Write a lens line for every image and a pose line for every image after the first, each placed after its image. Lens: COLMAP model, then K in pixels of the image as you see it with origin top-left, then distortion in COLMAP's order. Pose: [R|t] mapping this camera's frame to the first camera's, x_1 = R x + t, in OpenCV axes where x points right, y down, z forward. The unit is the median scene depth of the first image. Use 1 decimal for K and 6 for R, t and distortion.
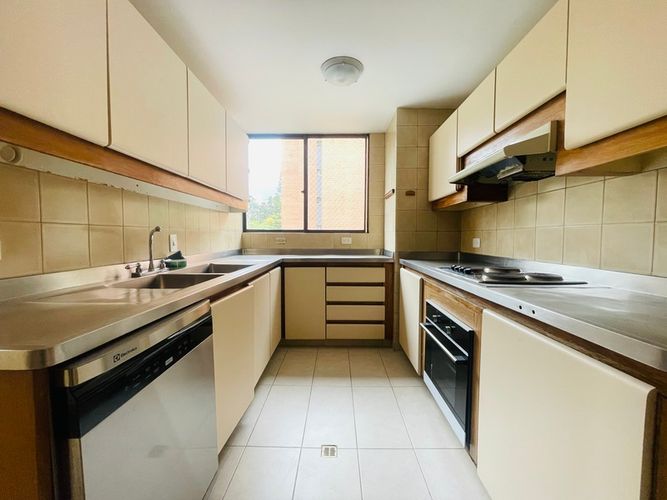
lens RADIAL K [[270.2, 0, 333.5], [0, 270.2, 250.0], [0, 0, 1]] dist [-0.000489, -0.000008]
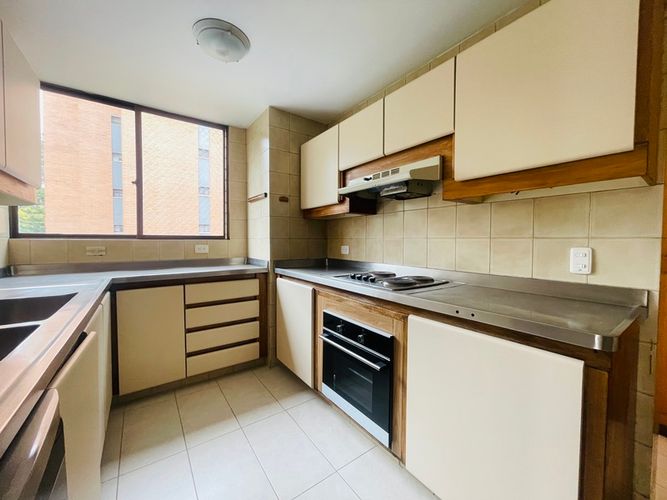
lens RADIAL K [[270.2, 0, 333.5], [0, 270.2, 250.0], [0, 0, 1]] dist [-0.000489, -0.000008]
pose [[0.805374, -0.022456, 0.592342, -0.148564], [0.028772, 0.999585, -0.001224, -0.024104], [-0.592069, 0.018029, 0.805686, 0.129834]]
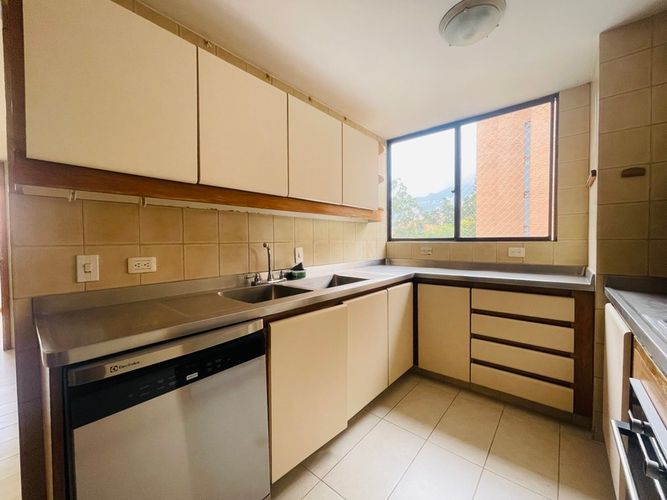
lens RADIAL K [[270.2, 0, 333.5], [0, 270.2, 250.0], [0, 0, 1]] dist [-0.000489, -0.000008]
pose [[0.770317, 0.012932, -0.637531, 0.167550], [-0.021967, 0.999739, -0.006264, -0.032216], [0.637283, 0.018830, 0.770400, 0.173992]]
